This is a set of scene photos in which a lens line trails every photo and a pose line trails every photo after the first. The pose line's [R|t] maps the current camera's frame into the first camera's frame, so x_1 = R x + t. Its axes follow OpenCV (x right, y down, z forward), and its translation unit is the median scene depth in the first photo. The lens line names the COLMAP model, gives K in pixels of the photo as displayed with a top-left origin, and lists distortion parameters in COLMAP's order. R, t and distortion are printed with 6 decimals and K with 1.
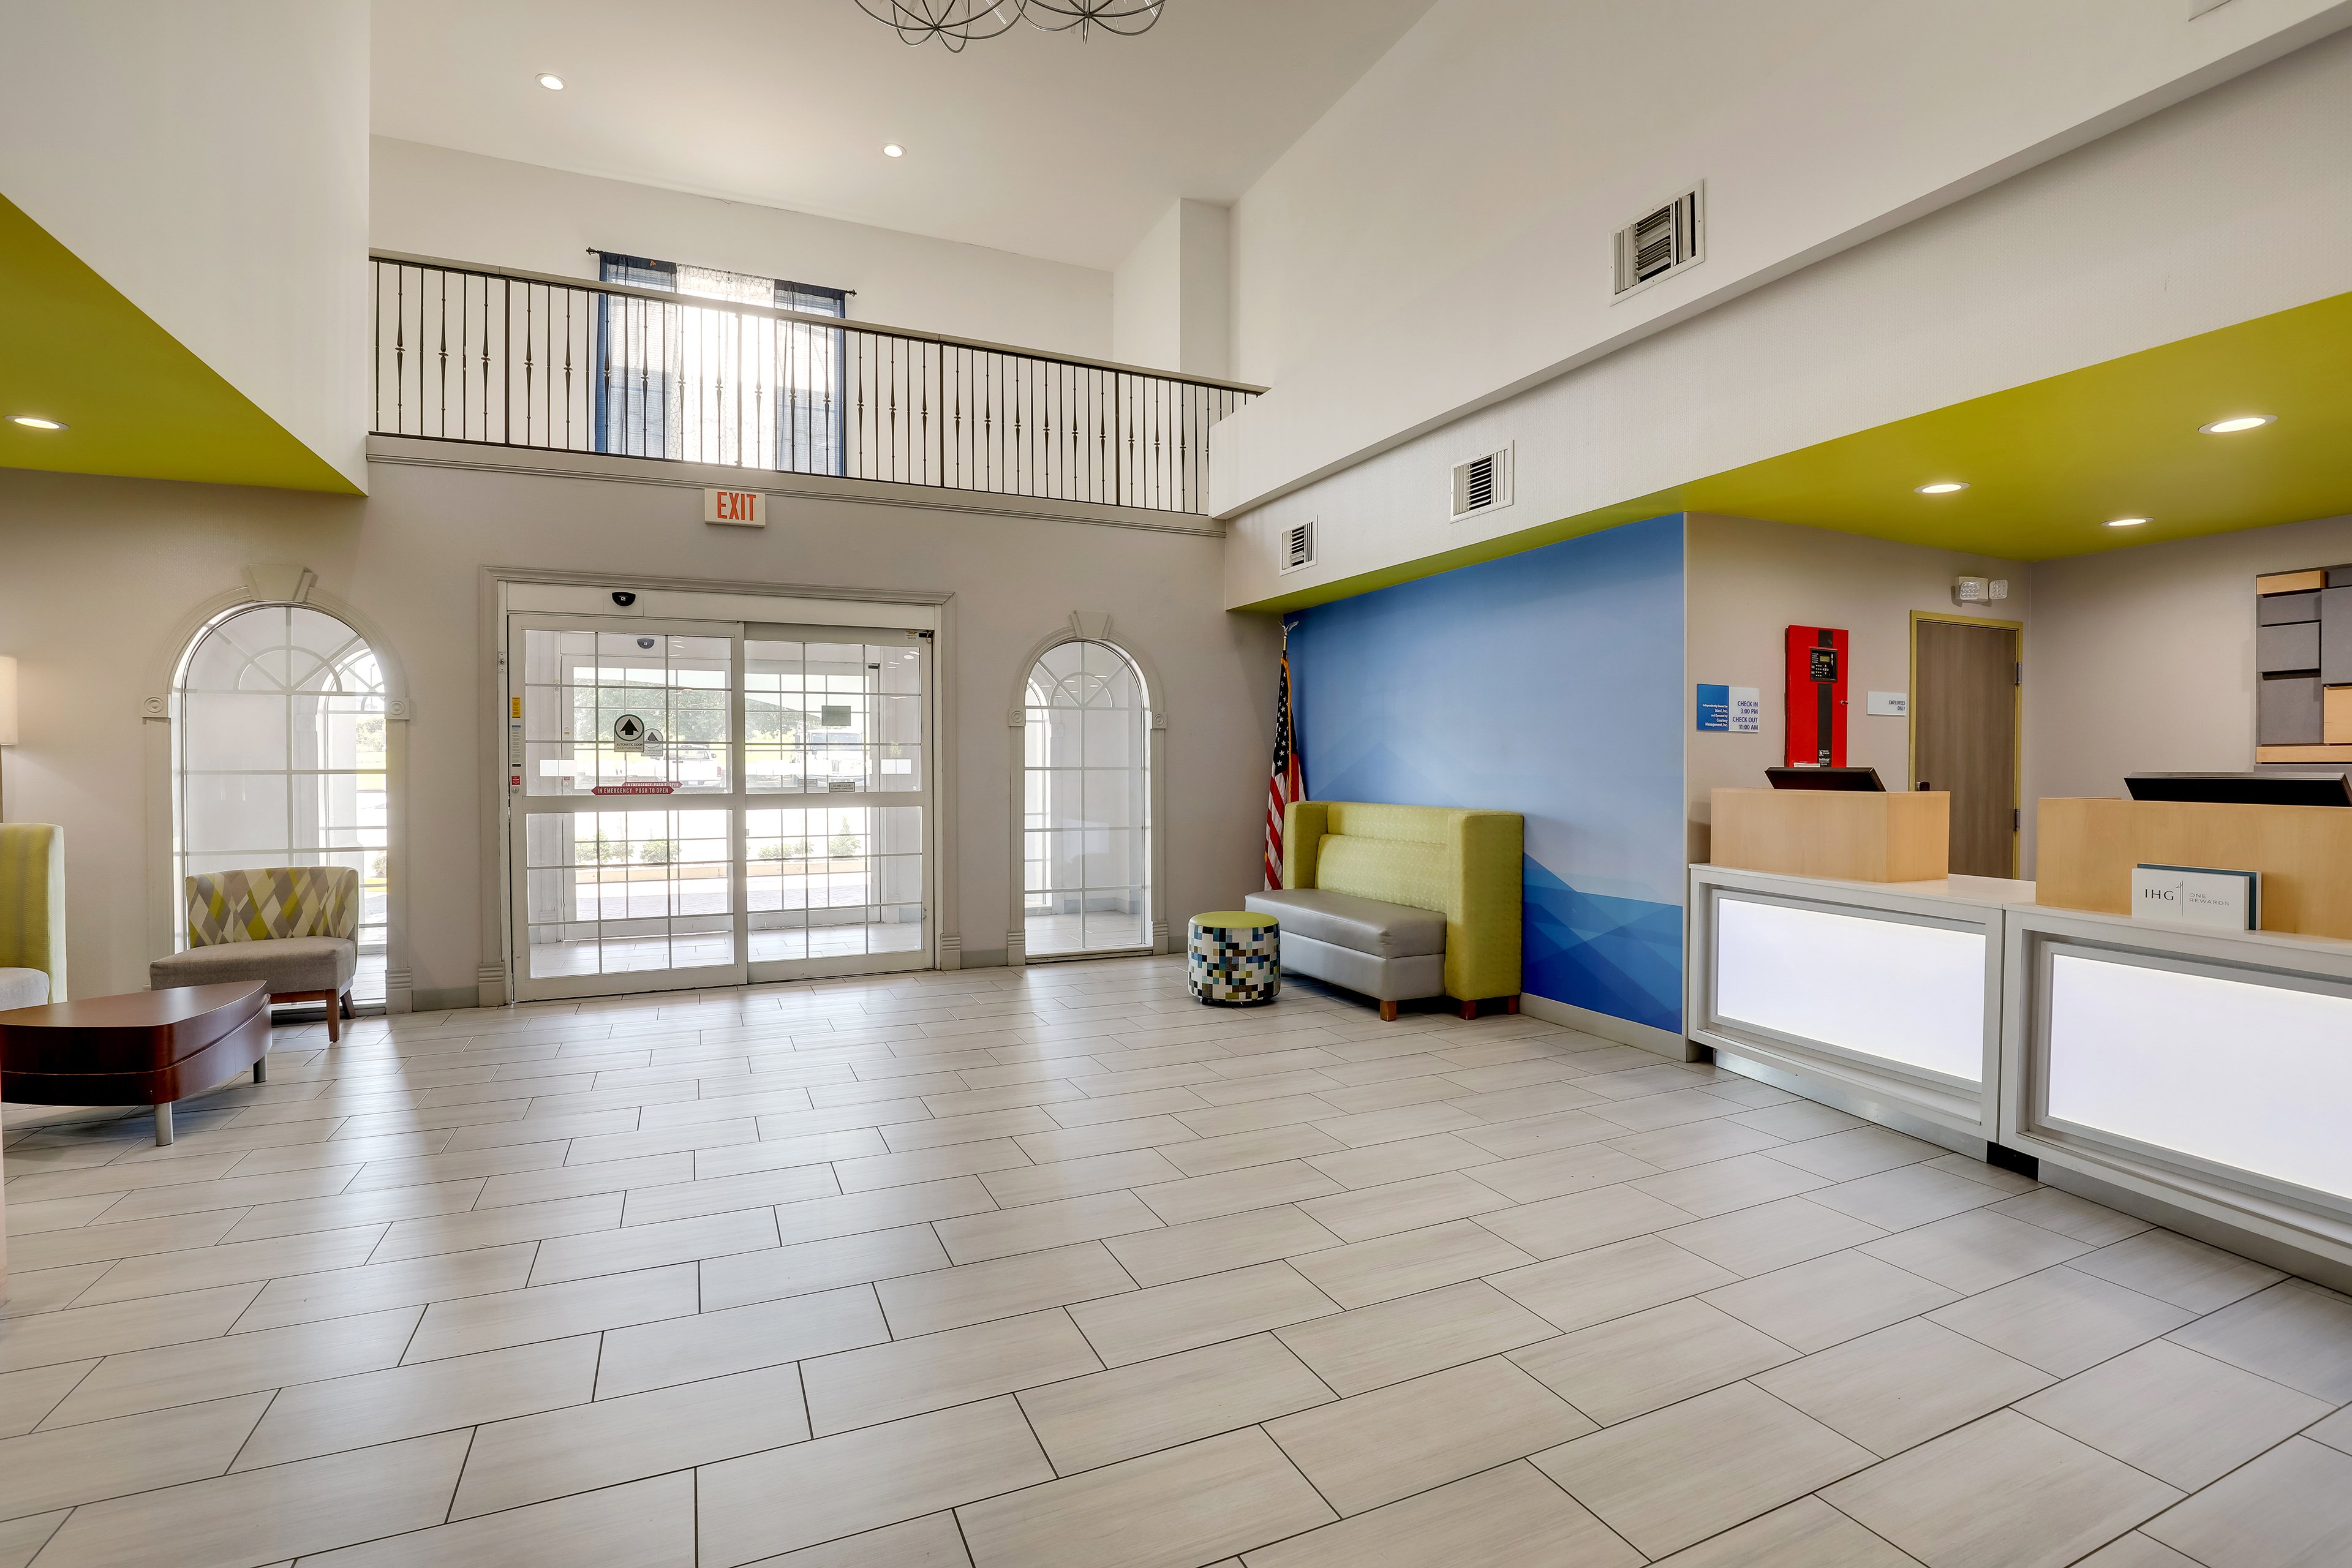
lens RADIAL K [[1102.1, 0, 1184.6], [0, 1102.1, 771.4], [0, 0, 1]] dist [-0.025422, 0.001193]
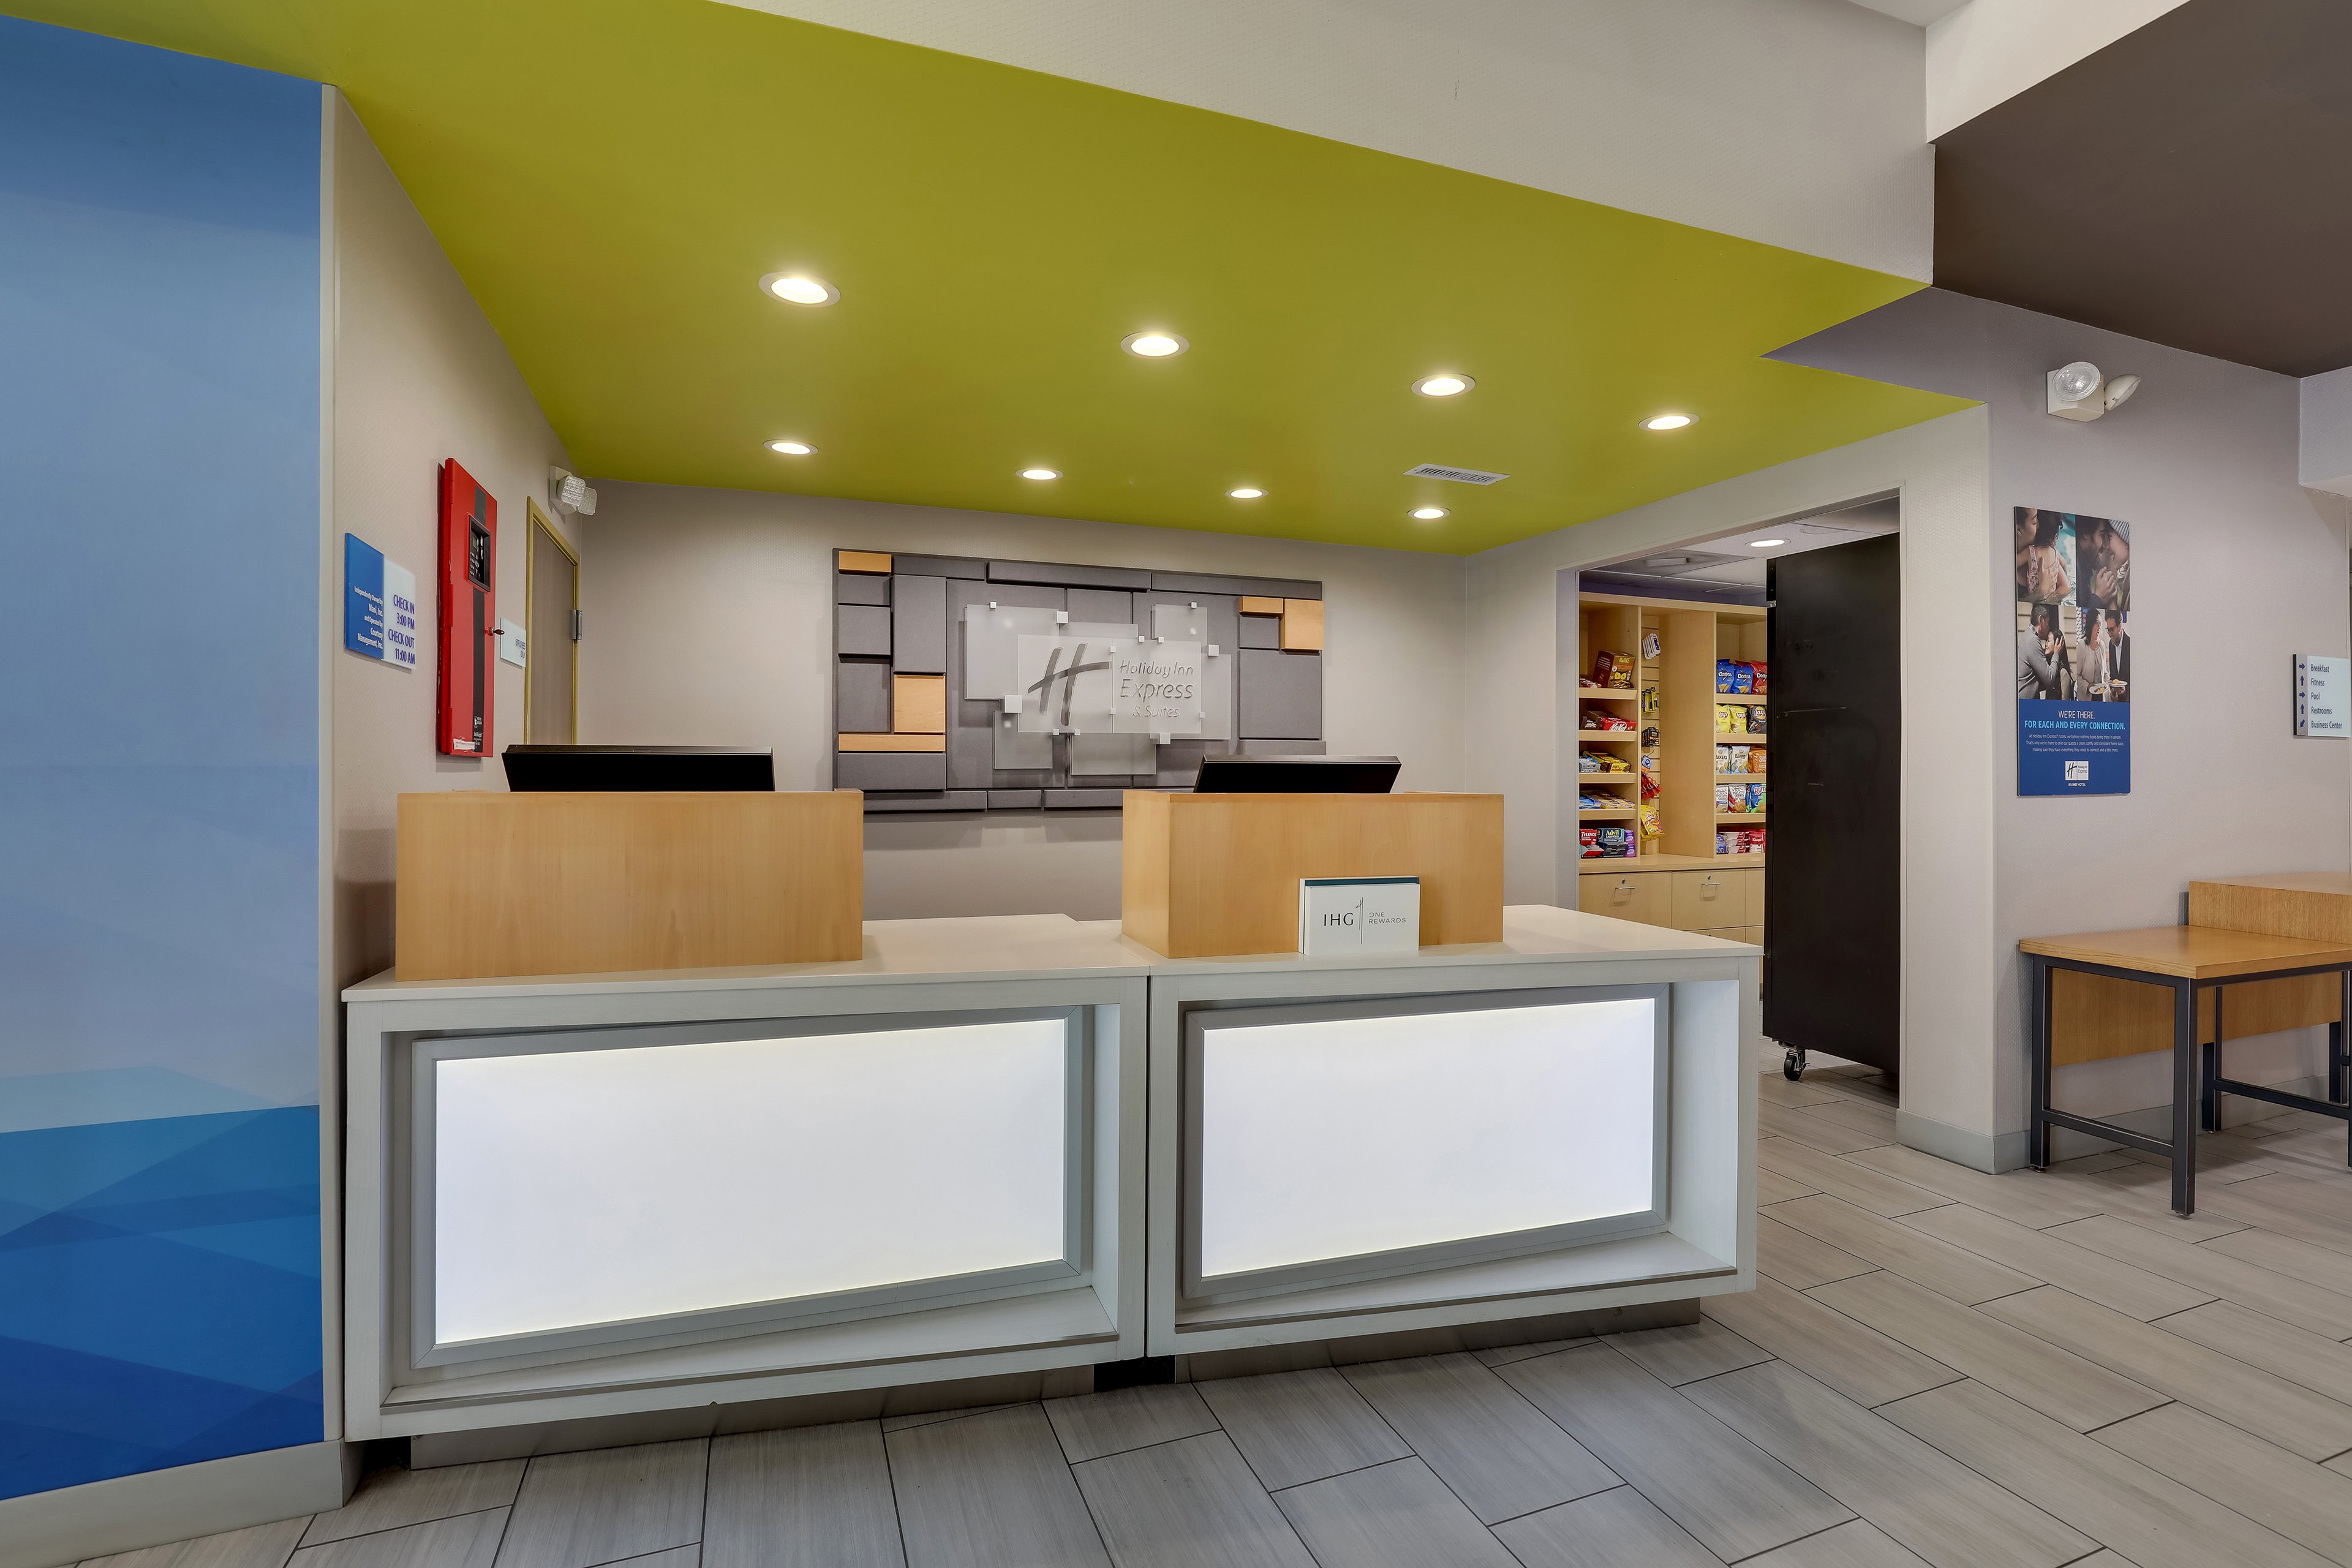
lens RADIAL K [[1089.1, 0, 1185.0], [0, 1089.1, 753.3], [0, 0, 1]] dist [-0.015250, 0.000134]
pose [[0.059936, 0.010896, 0.998143, 0.085896], [0.003145, 0.999933, -0.011104, 0.004788], [-0.998197, 0.003804, 0.059898, 0.602627]]
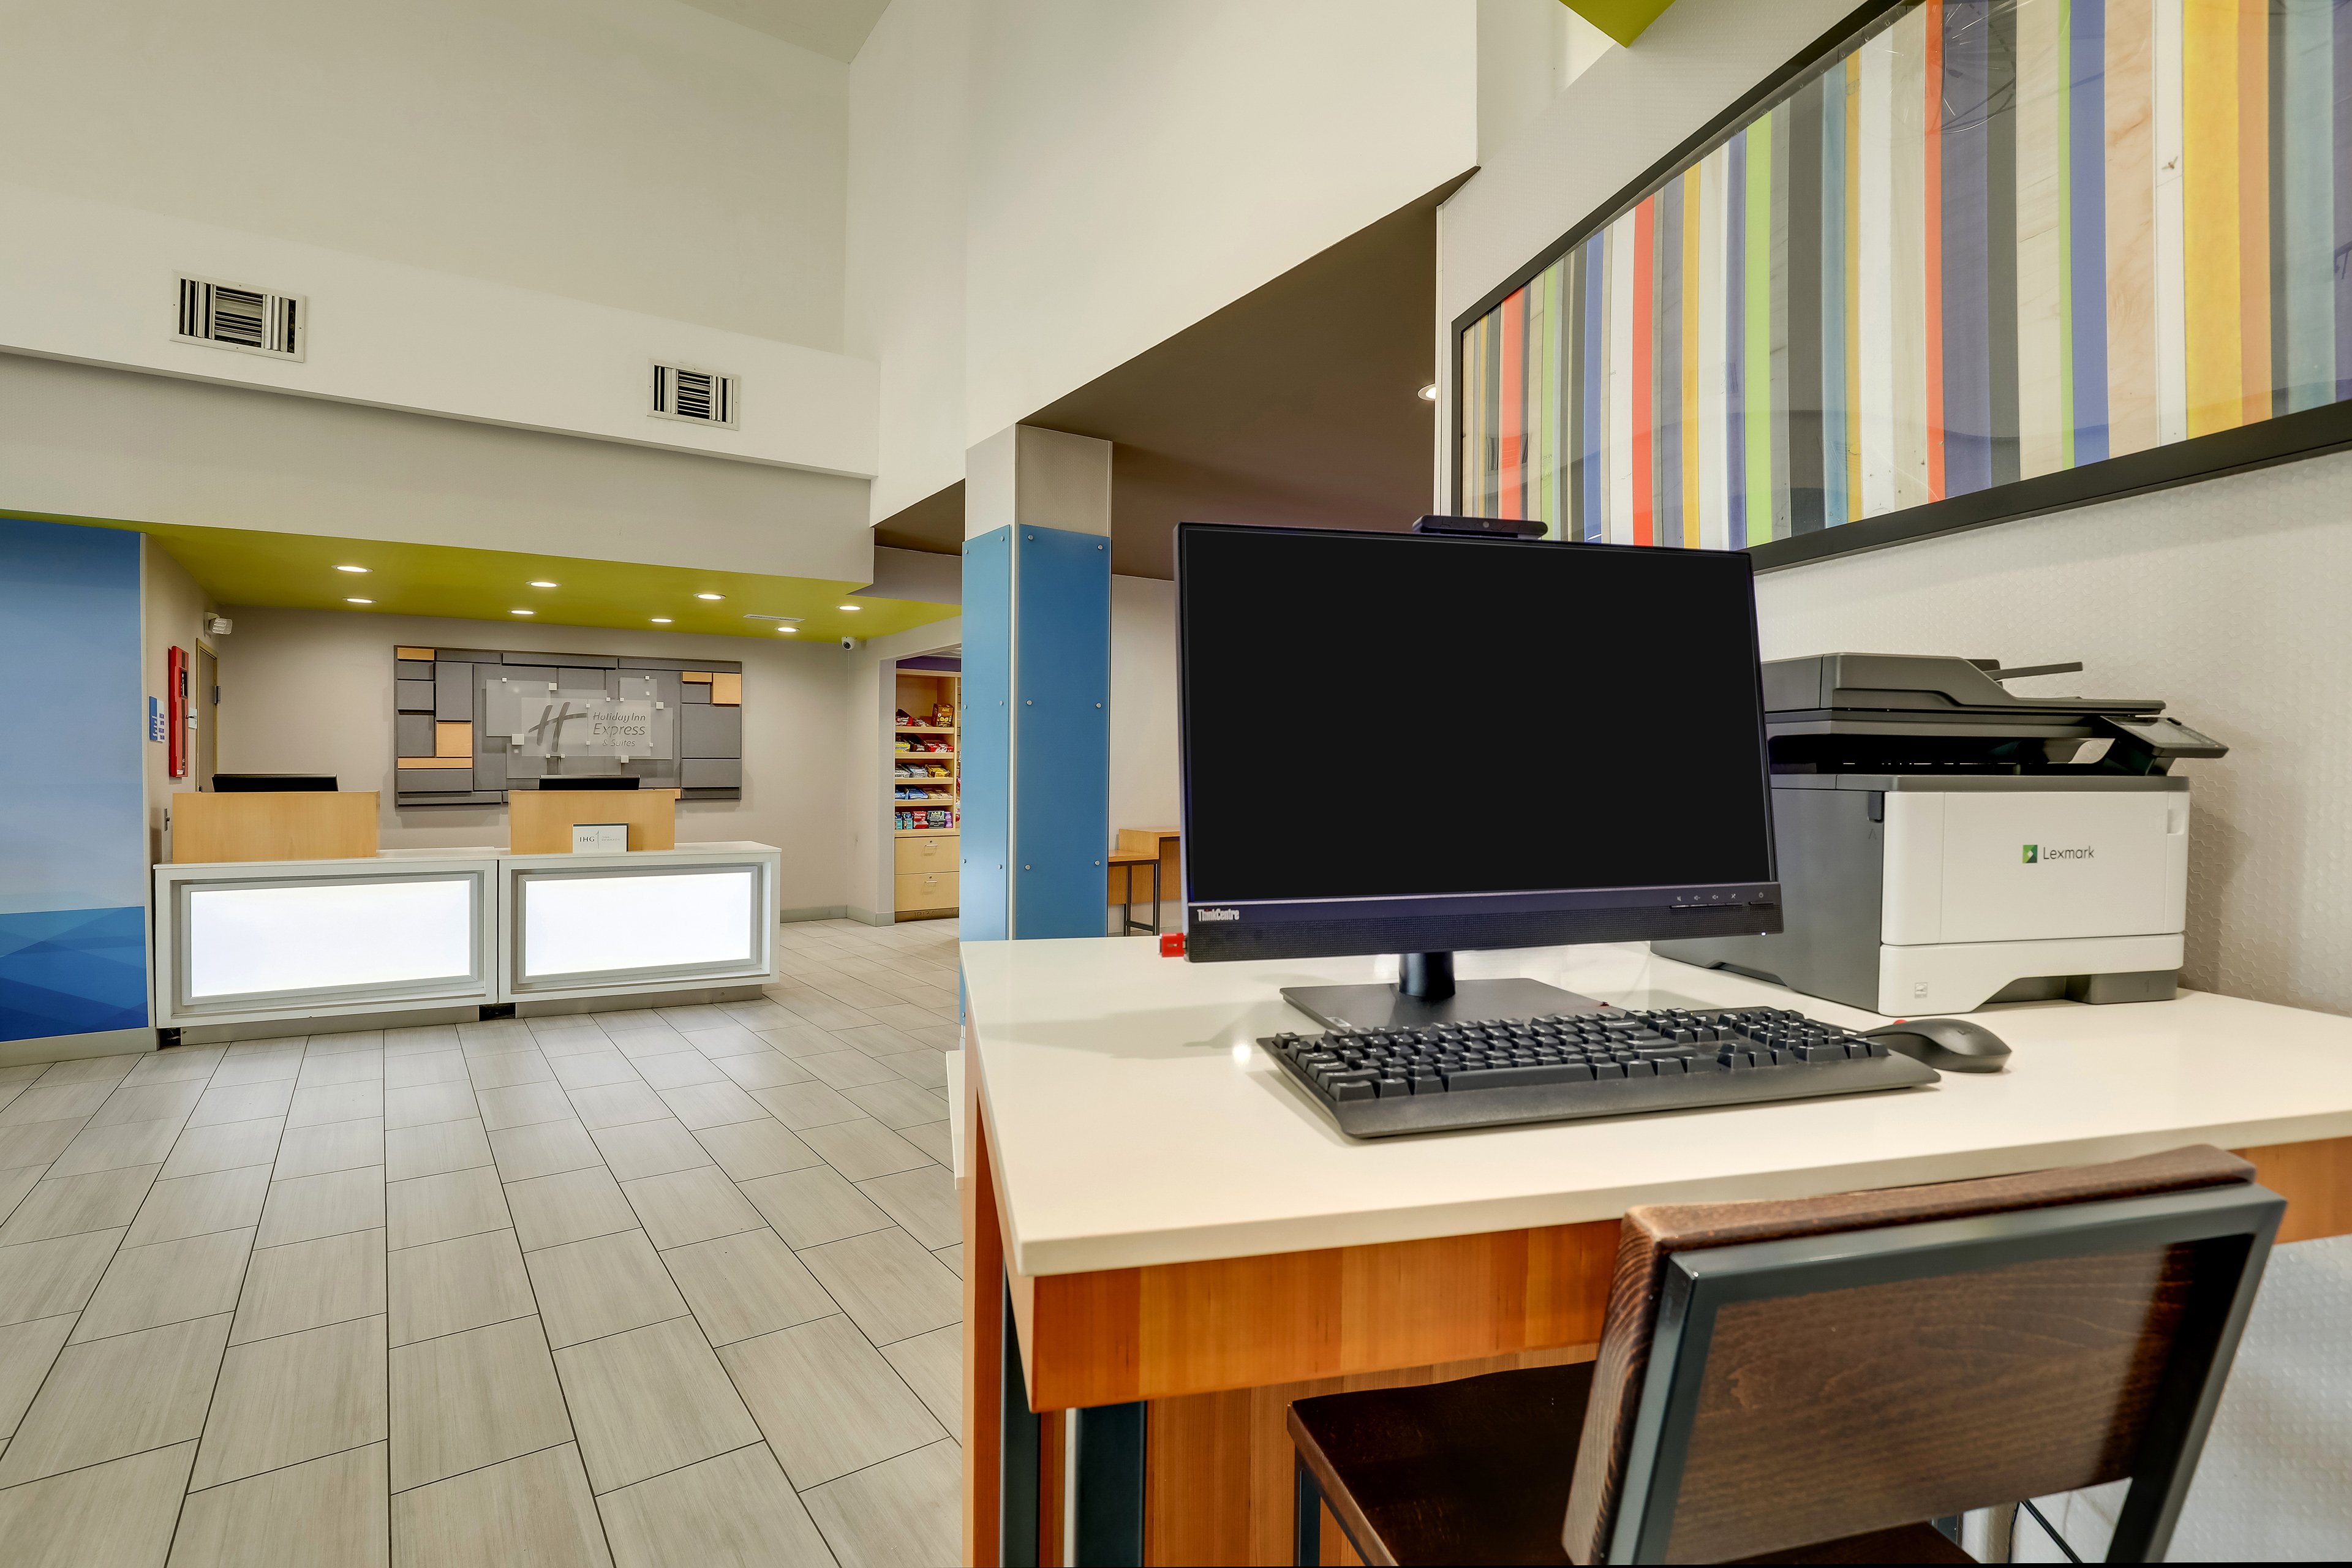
lens RADIAL K [[1102.1, 0, 1184.6], [0, 1102.1, 771.4], [0, 0, 1]] dist [-0.025422, 0.001193]
pose [[-0.198529, -0.004900, 0.980083, -0.677673], [0.006900, 0.999956, 0.006397, -0.005502], [-0.980071, 0.008032, -0.198486, 0.199255]]
